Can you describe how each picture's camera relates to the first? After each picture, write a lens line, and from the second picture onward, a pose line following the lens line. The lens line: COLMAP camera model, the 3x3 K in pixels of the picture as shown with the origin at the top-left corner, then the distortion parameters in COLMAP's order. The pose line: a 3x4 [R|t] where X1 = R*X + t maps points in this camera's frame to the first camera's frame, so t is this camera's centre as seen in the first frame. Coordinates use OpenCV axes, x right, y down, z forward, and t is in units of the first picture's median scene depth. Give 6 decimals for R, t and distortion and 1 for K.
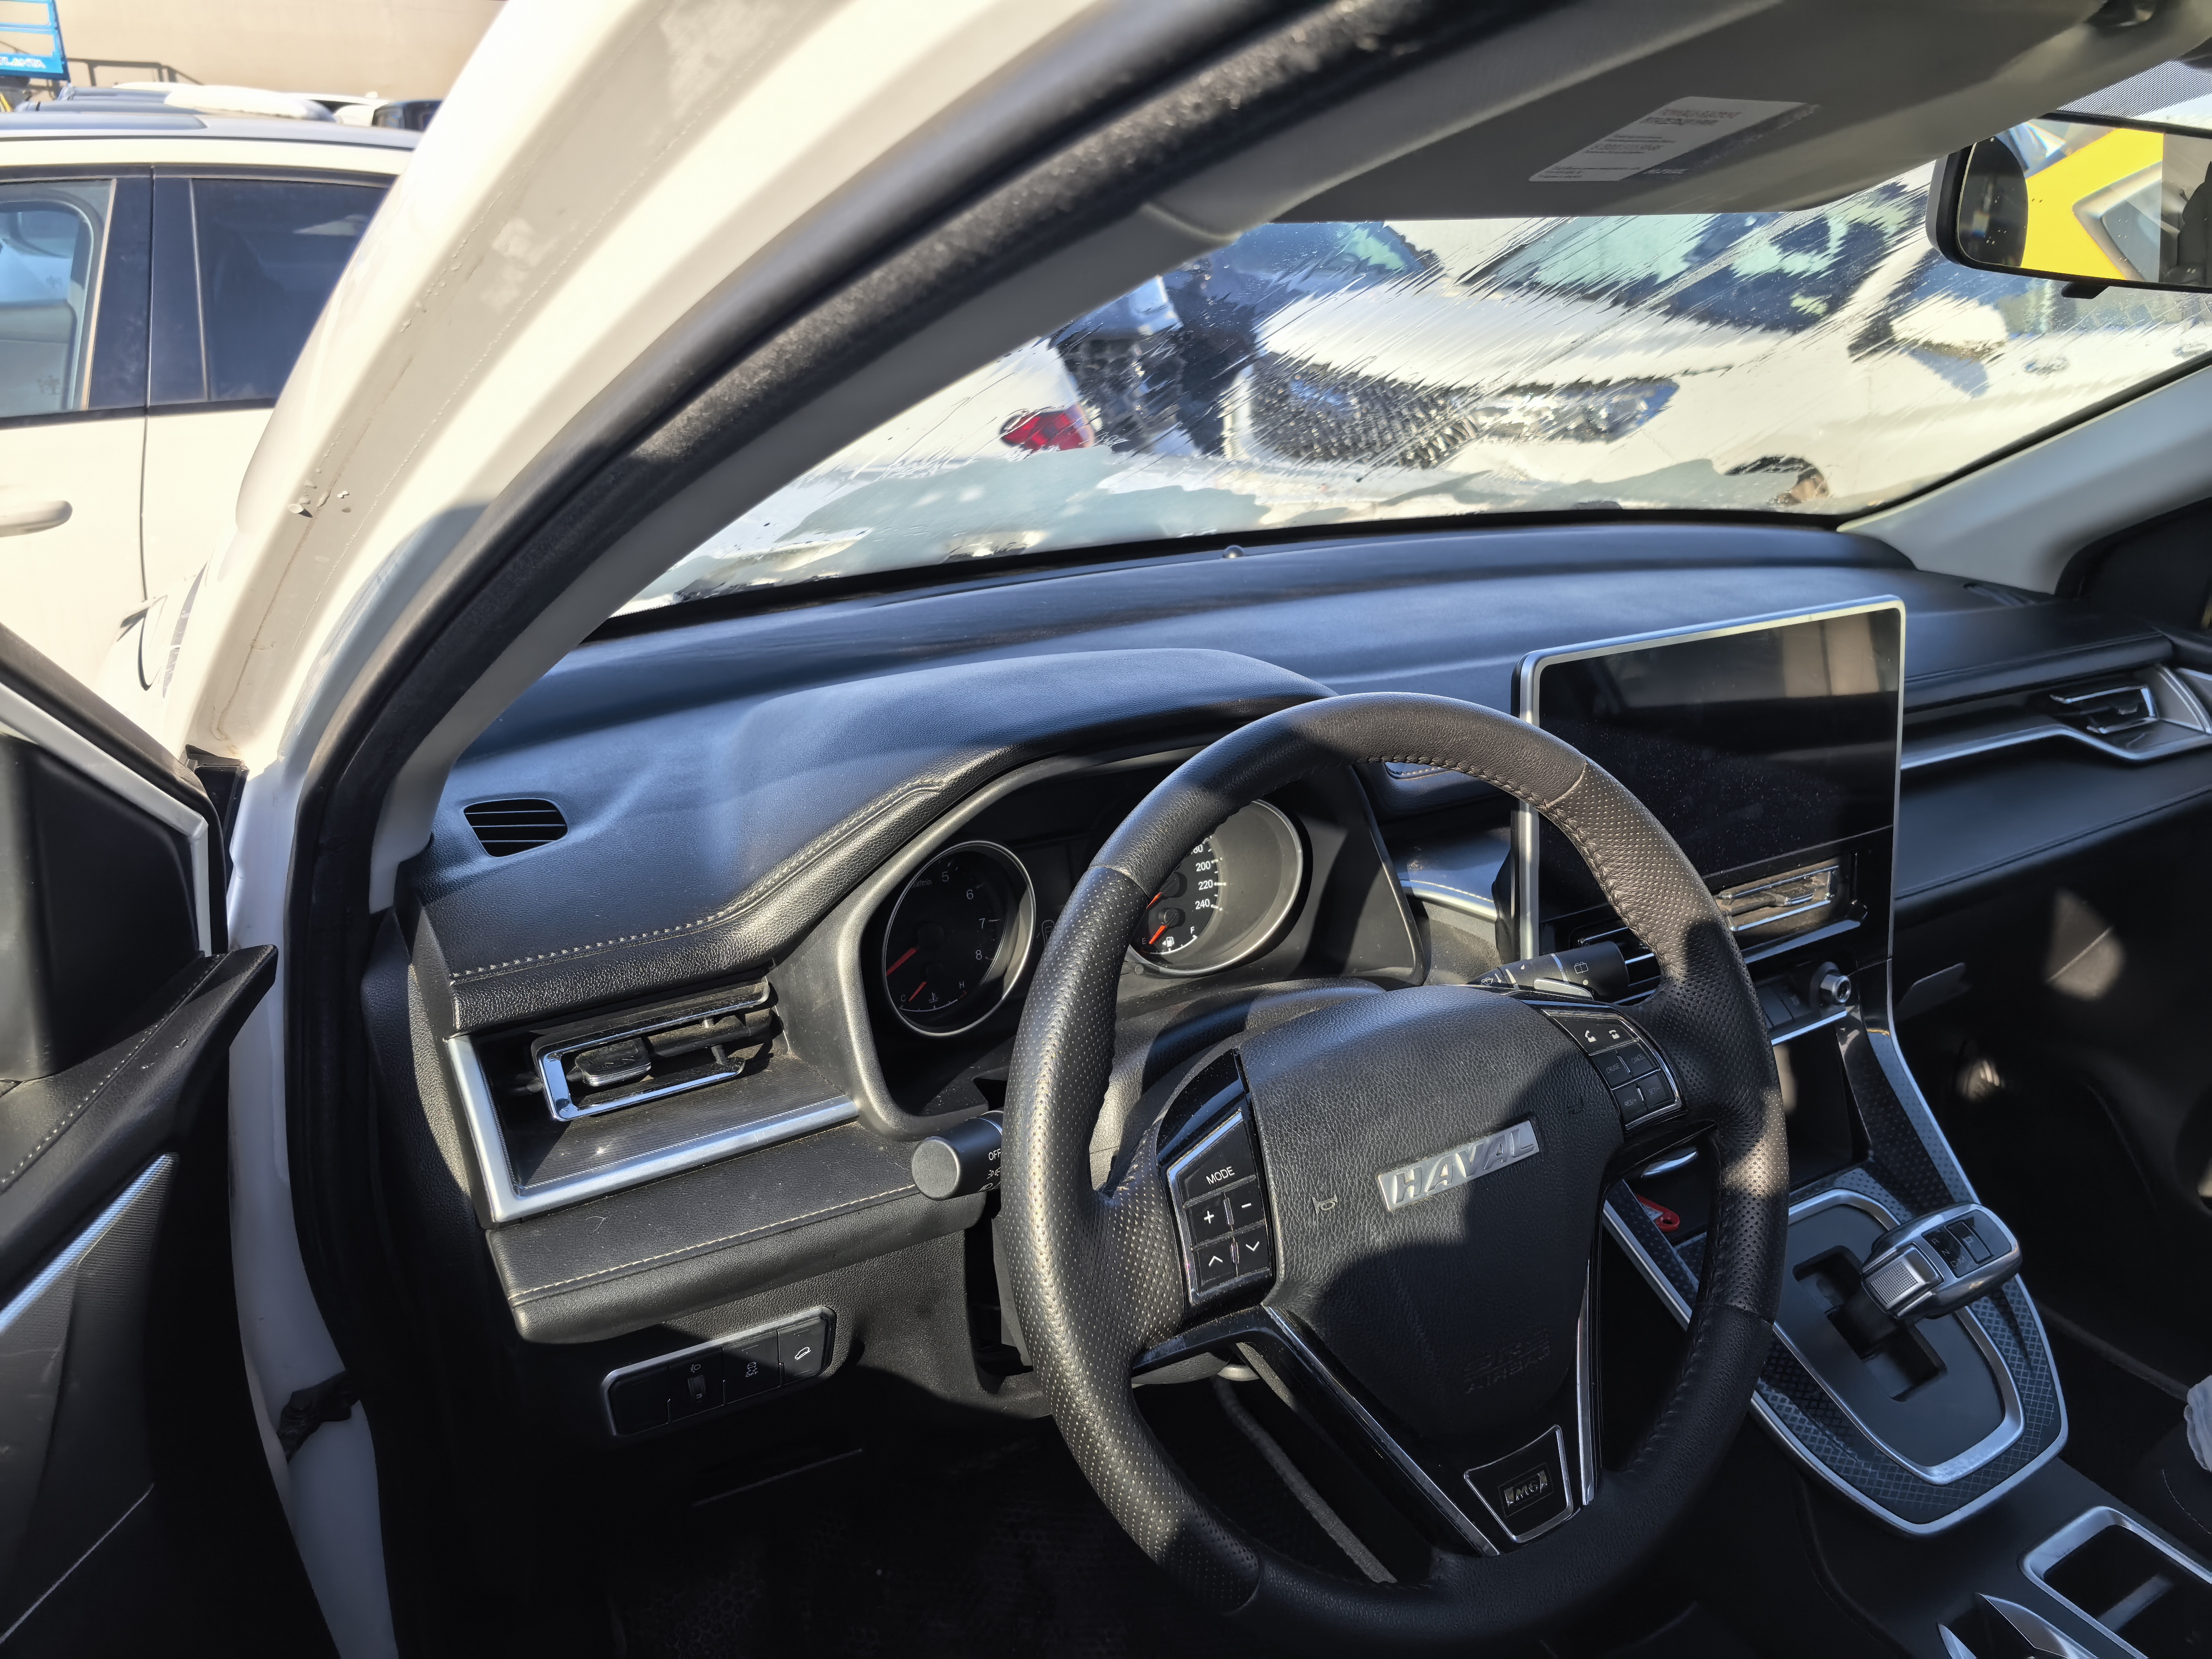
lens RADIAL K [[1584.2, 0, 1116.2], [0, 1584.2, 836.3], [0, 0, 1]] dist [0.002826, -0.011706]
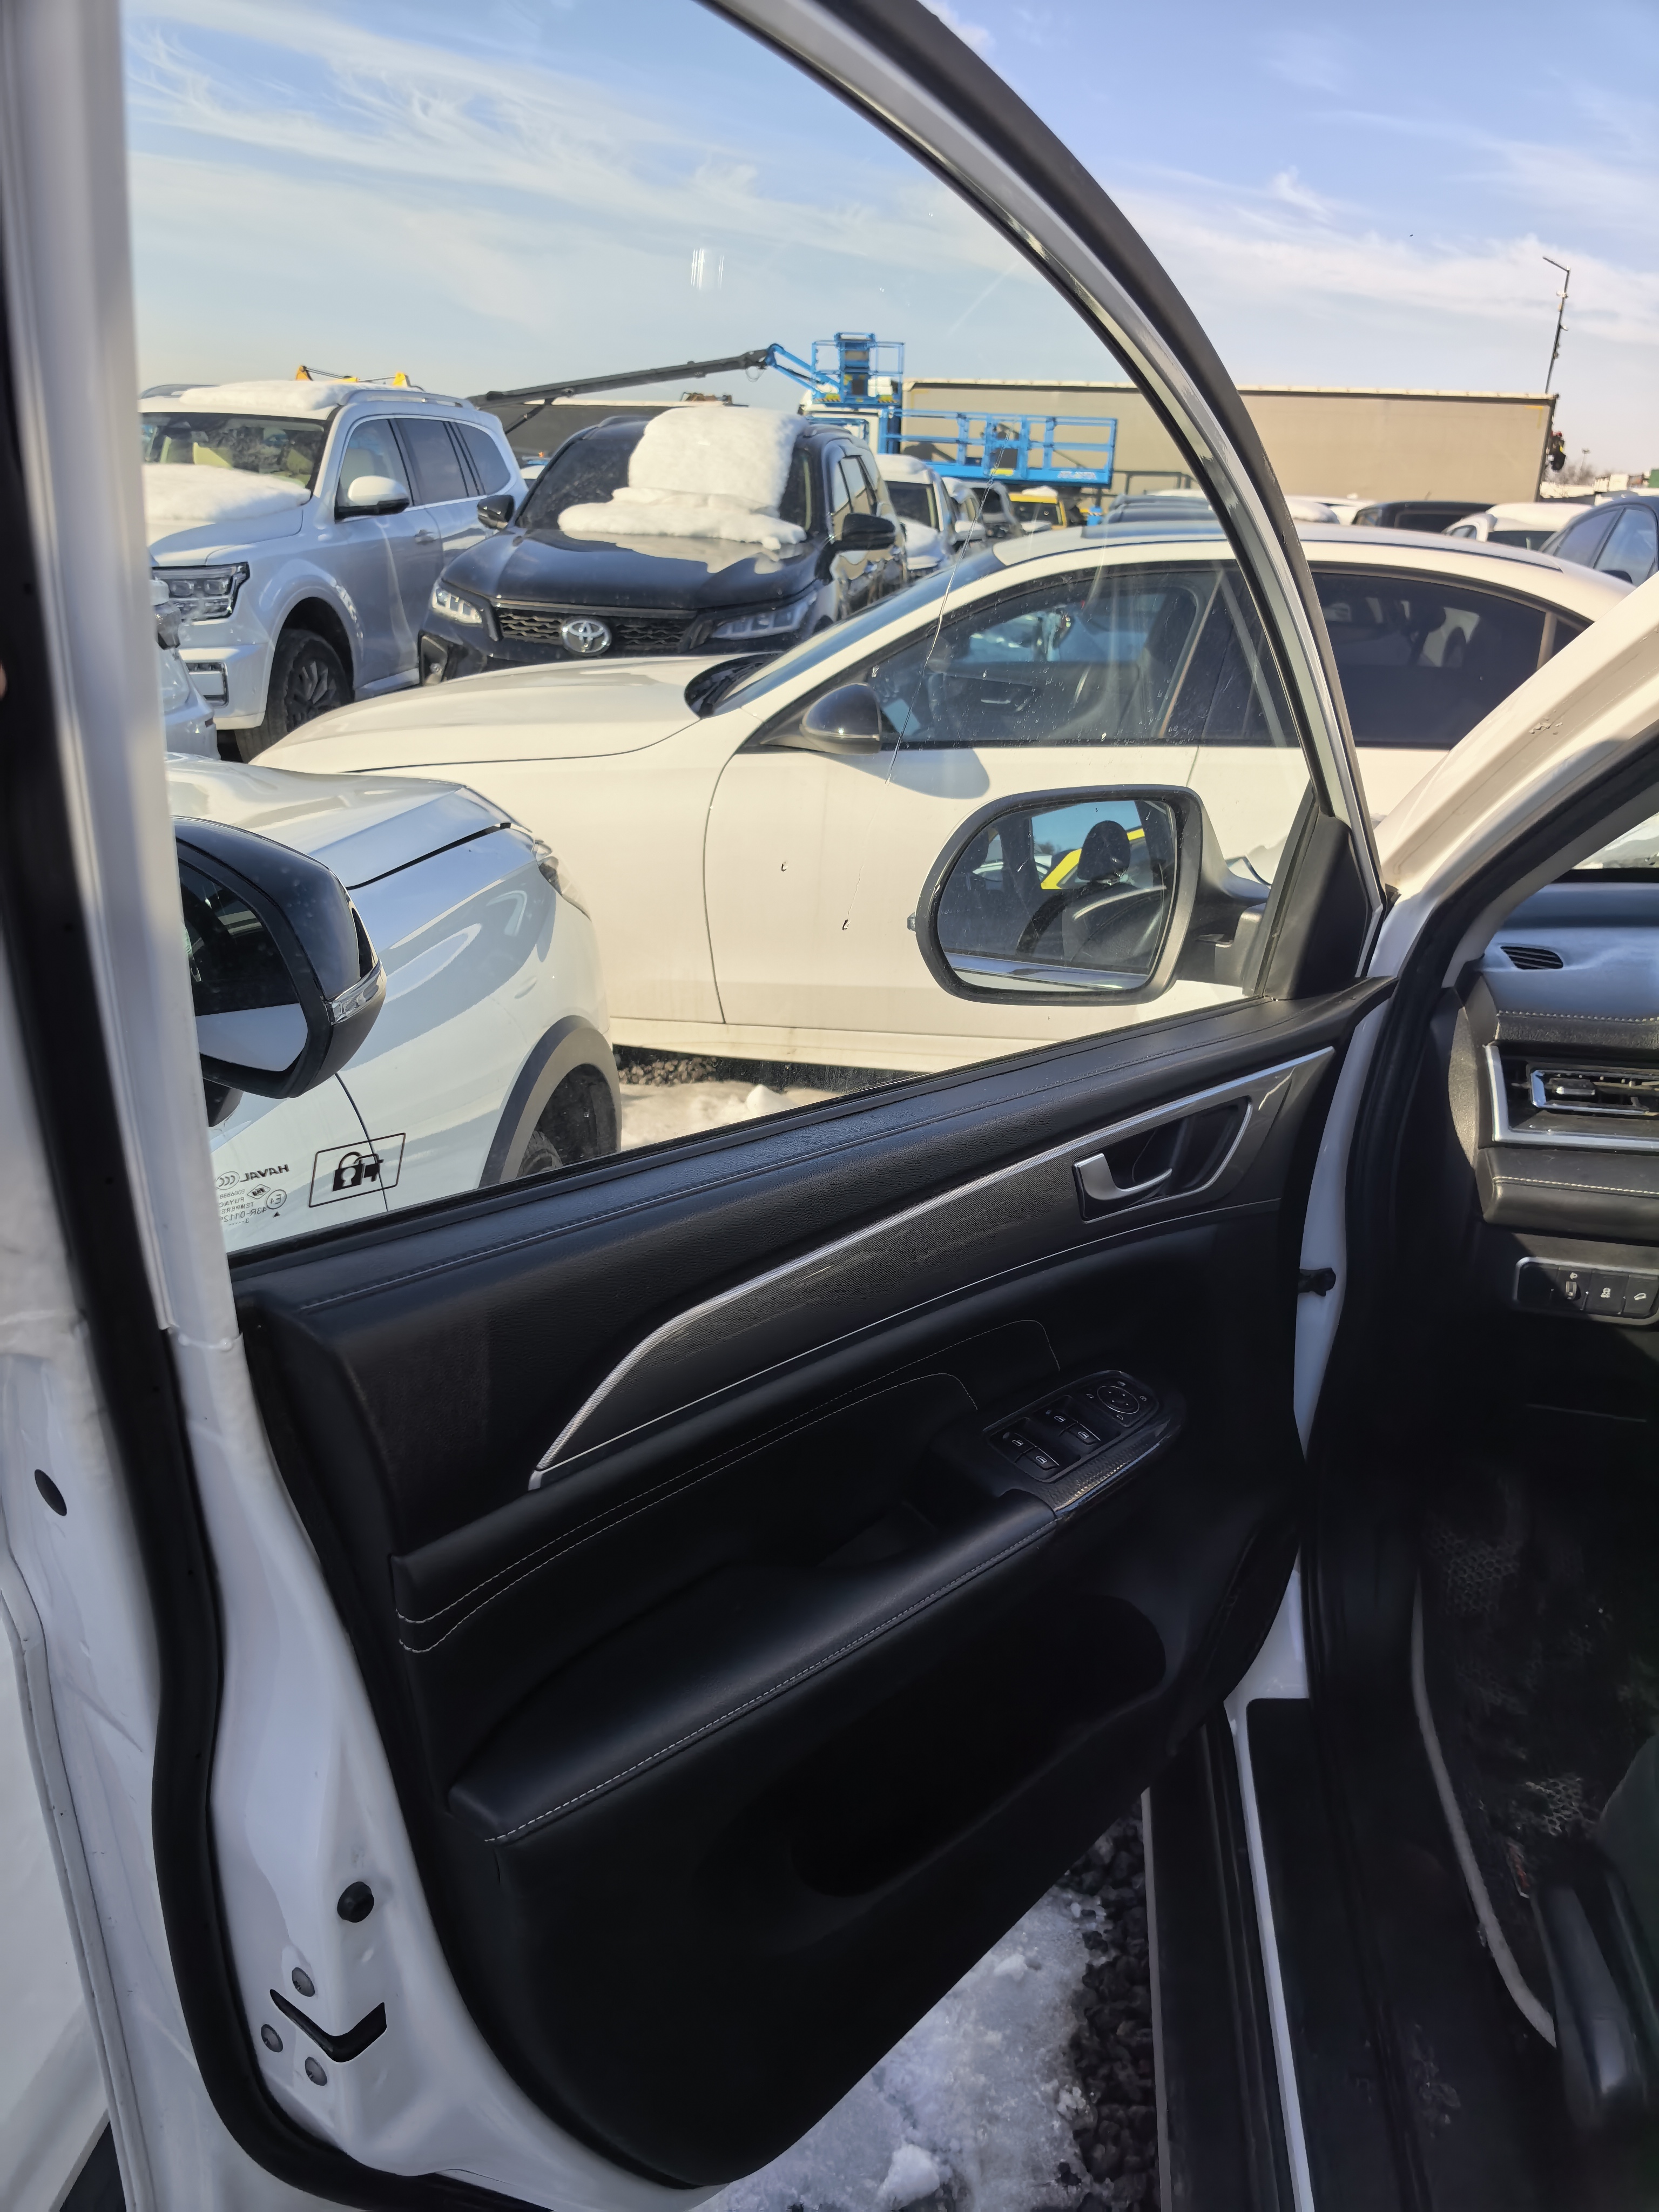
lens RADIAL K [[1584.2, 0, 843.9], [0, 1584.2, 1114.7], [0, 0, 1]] dist [0.002826, -0.011706]
pose [[0.770590, 0.212128, -0.600994, 0.081965], [-0.250066, 0.968000, 0.021036, 0.245699], [0.586224, 0.134078, 0.798977, -0.605854]]
